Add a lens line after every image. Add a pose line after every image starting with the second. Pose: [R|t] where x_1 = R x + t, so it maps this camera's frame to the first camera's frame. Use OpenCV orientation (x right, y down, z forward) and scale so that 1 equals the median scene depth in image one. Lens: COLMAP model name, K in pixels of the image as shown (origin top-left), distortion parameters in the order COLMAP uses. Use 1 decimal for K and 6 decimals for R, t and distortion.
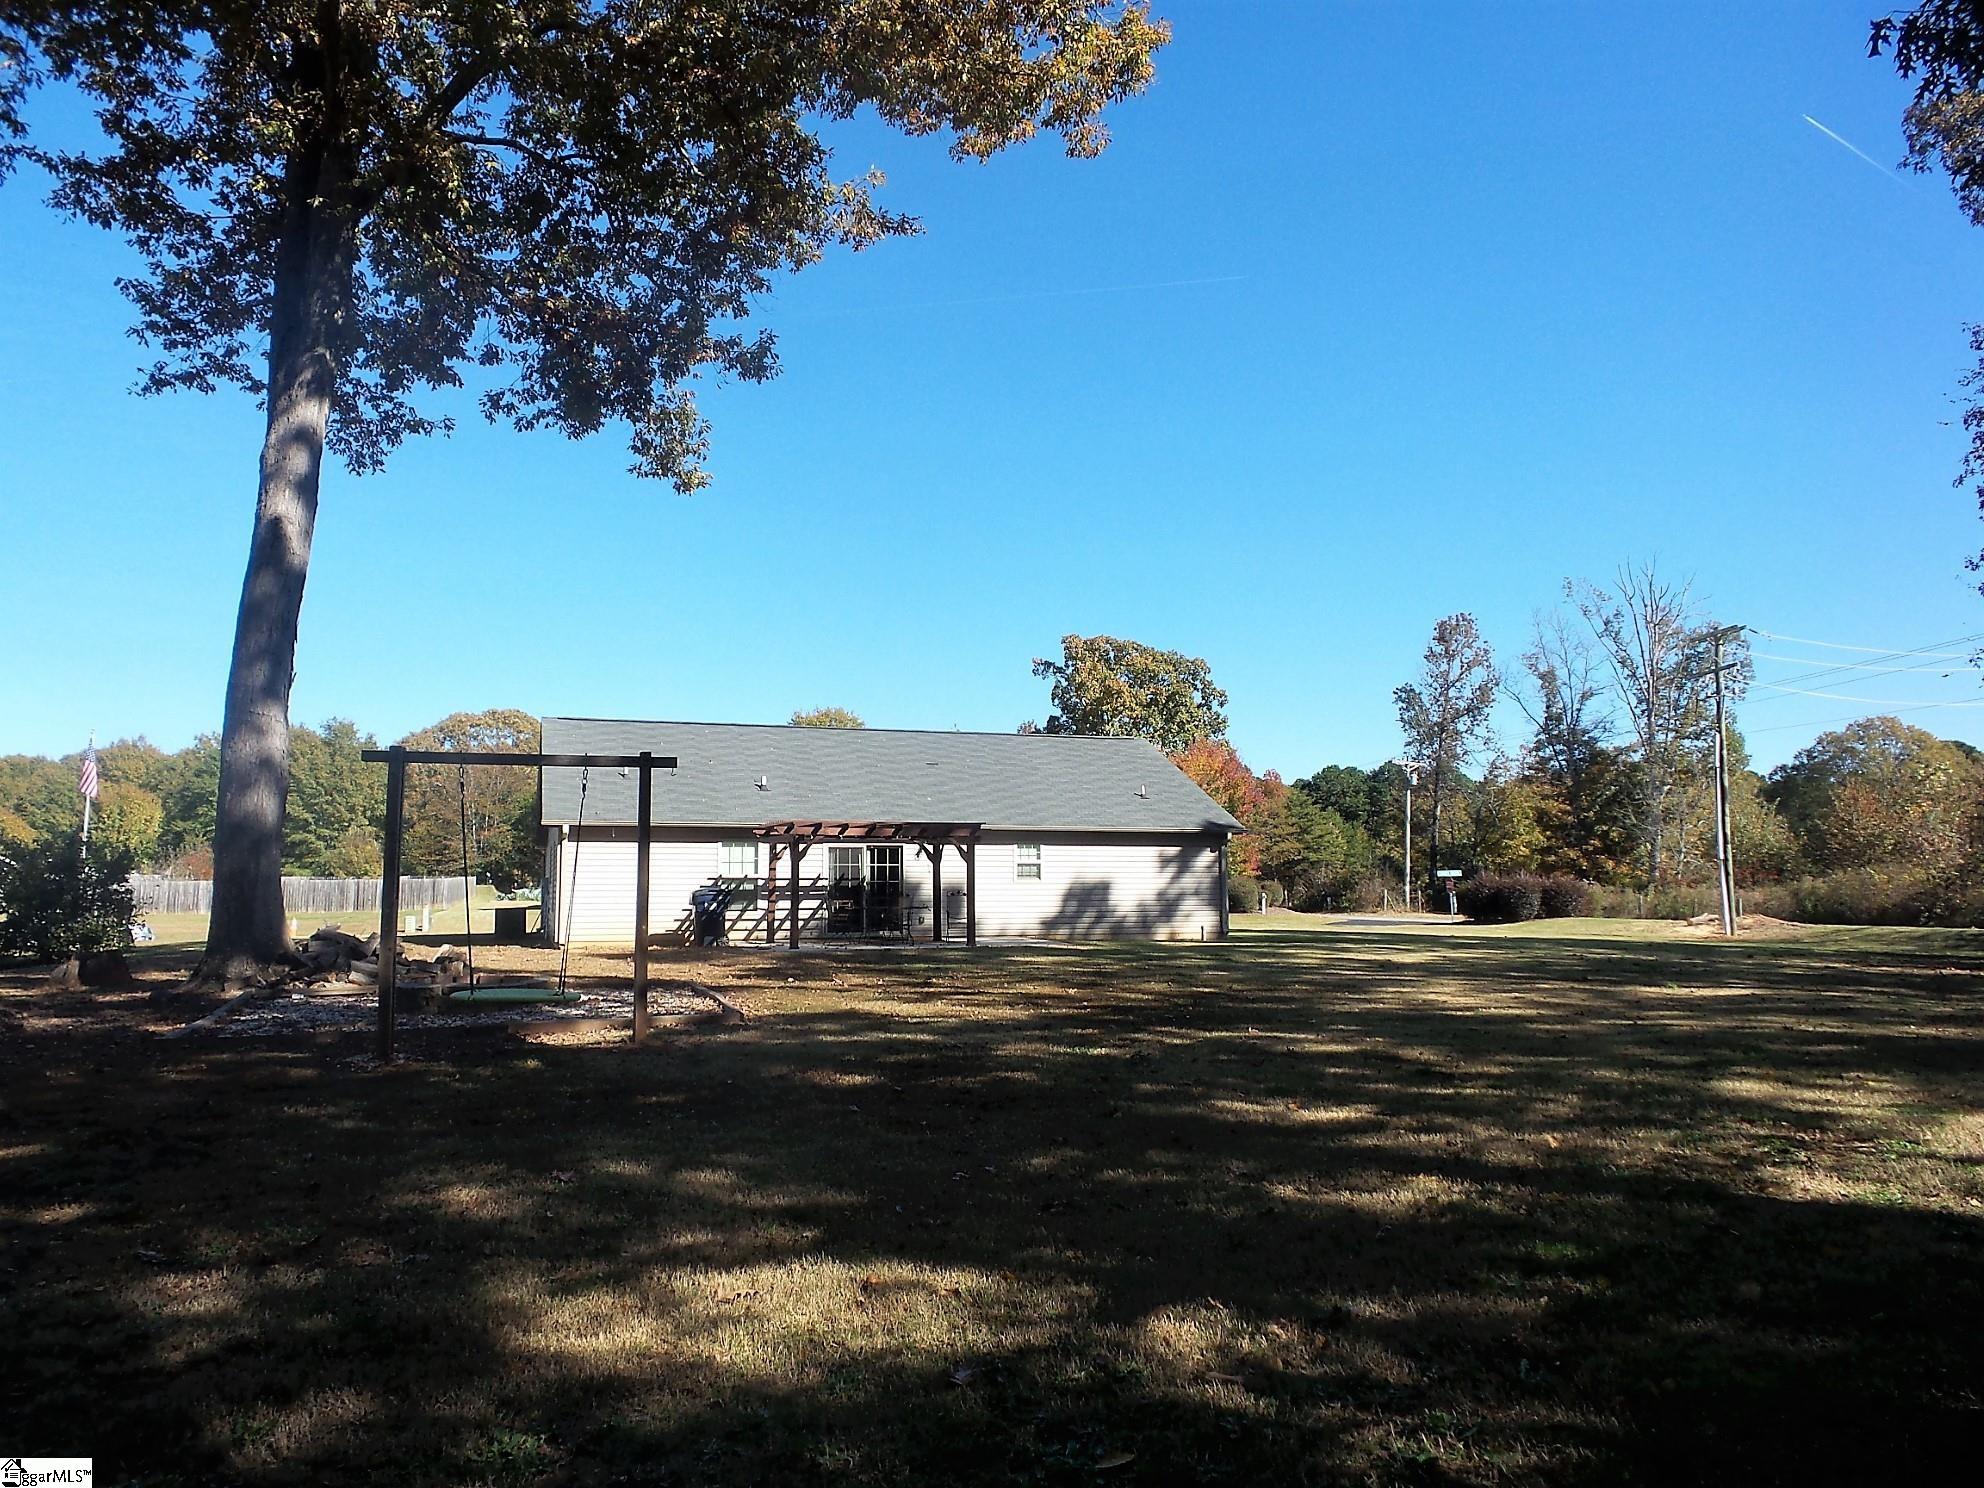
lens RADIAL K [[1335.7, 0, 987.9], [0, 1335.7, 756.7], [0, 0, 1]] dist [-0.032938, 0.003082]
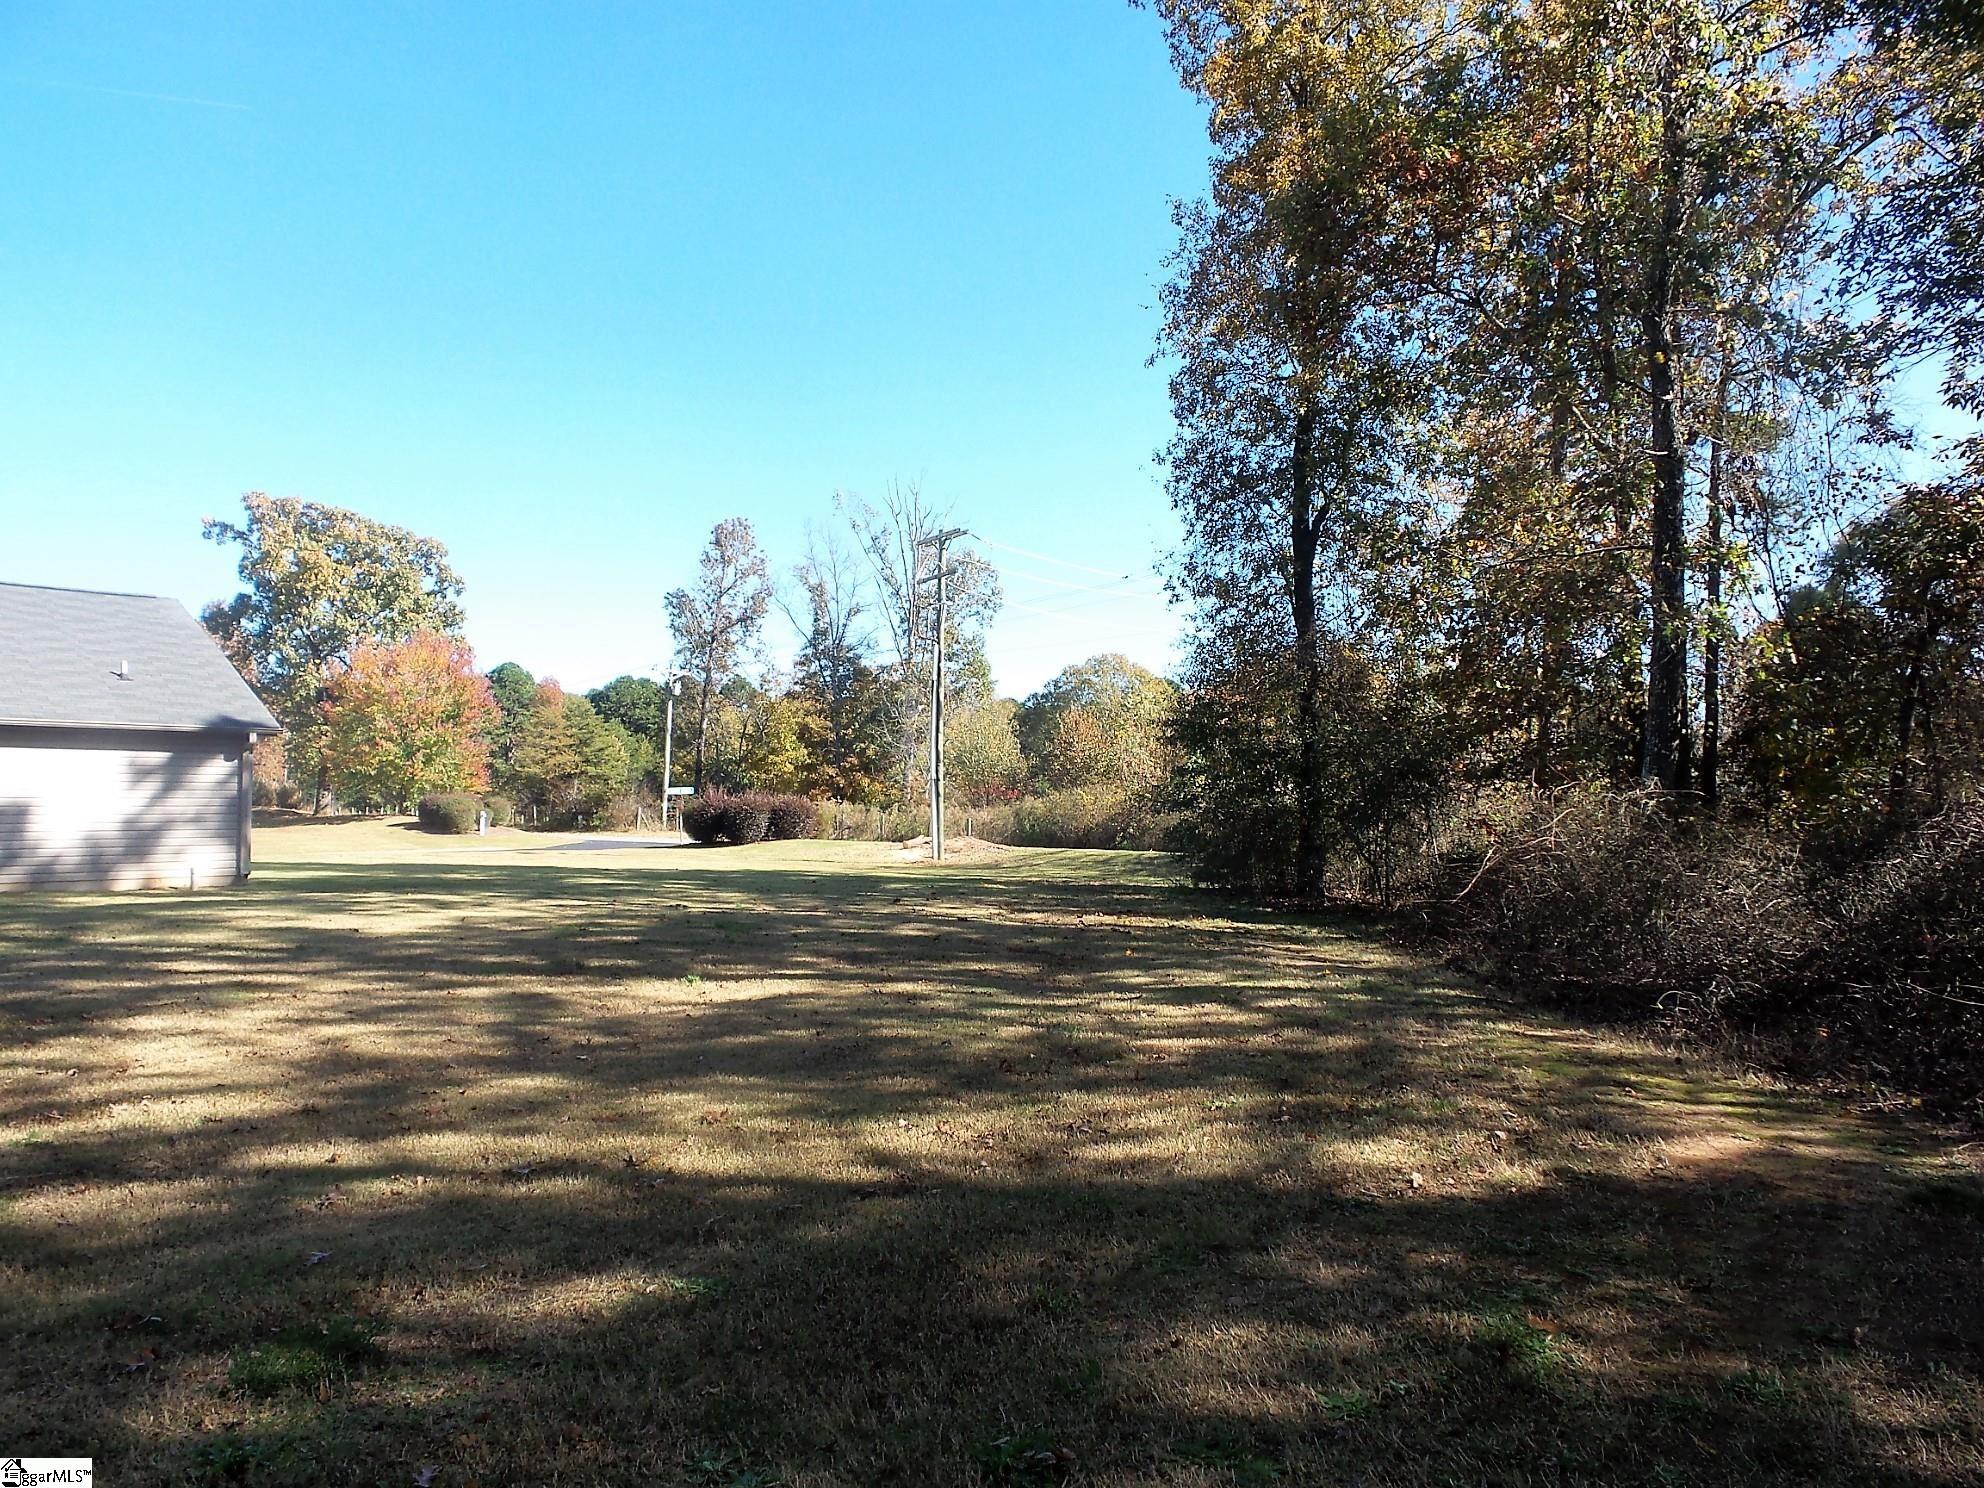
lens RADIAL K [[1335.7, 0, 987.9], [0, 1335.7, 756.7], [0, 0, 1]] dist [-0.032938, 0.003082]
pose [[0.878166, 0.017229, 0.478045, 0.067620], [-0.047846, 0.997503, 0.051942, 0.005290], [-0.475957, -0.068486, 0.876798, 0.075236]]
